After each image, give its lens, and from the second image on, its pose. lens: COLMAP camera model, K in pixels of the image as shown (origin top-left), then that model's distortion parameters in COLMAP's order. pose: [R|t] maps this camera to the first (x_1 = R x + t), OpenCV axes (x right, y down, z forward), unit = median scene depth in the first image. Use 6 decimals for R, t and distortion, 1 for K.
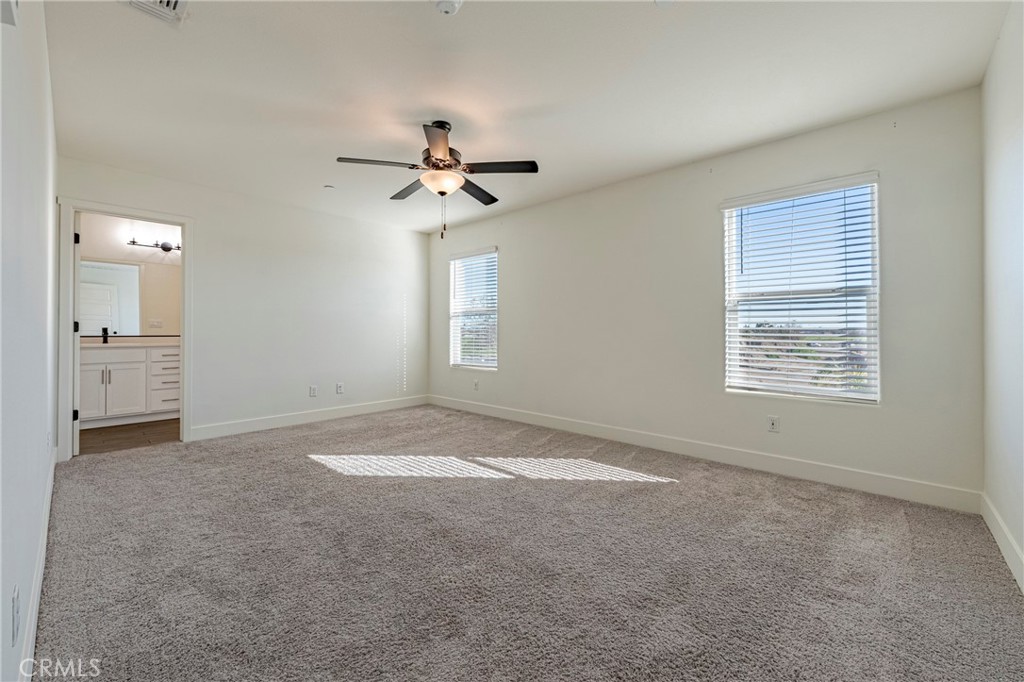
lens RADIAL K [[404.1, 0, 513.2], [0, 404.1, 333.4], [0, 0, 1]] dist [-0.001928, 0.000639]
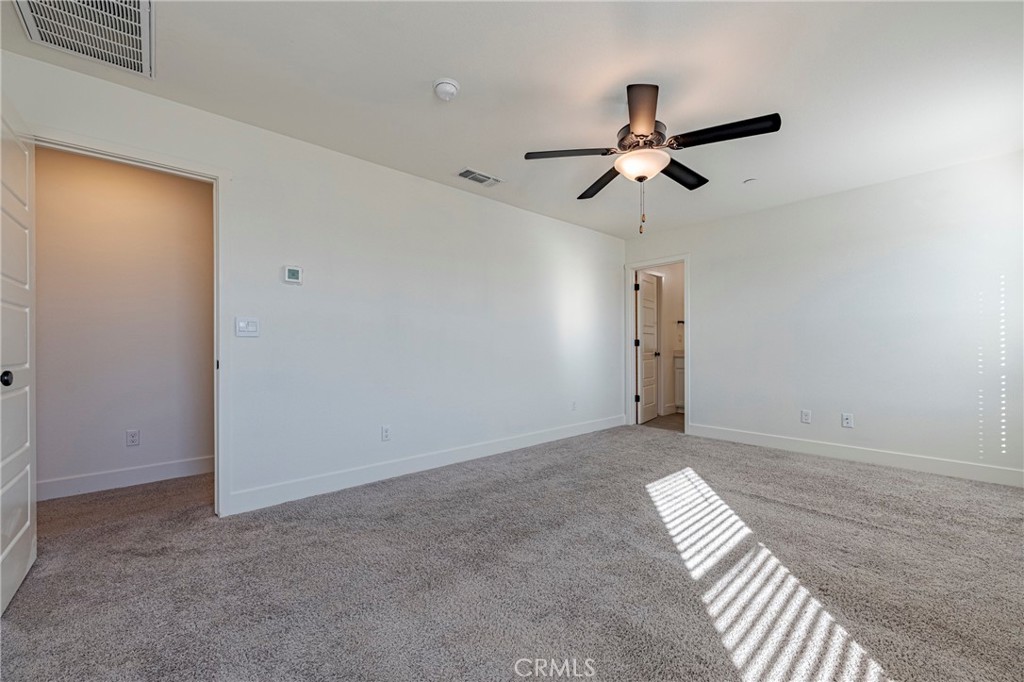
lens RADIAL K [[404.1, 0, 513.7], [0, 404.1, 347.1], [0, 0, 1]] dist [-0.001928, 0.000639]
pose [[-0.093143, -0.002721, -0.995649, 0.608069], [-0.000855, 0.999996, -0.002652, 0.002498], [0.995652, 0.000604, -0.093145, 0.733287]]
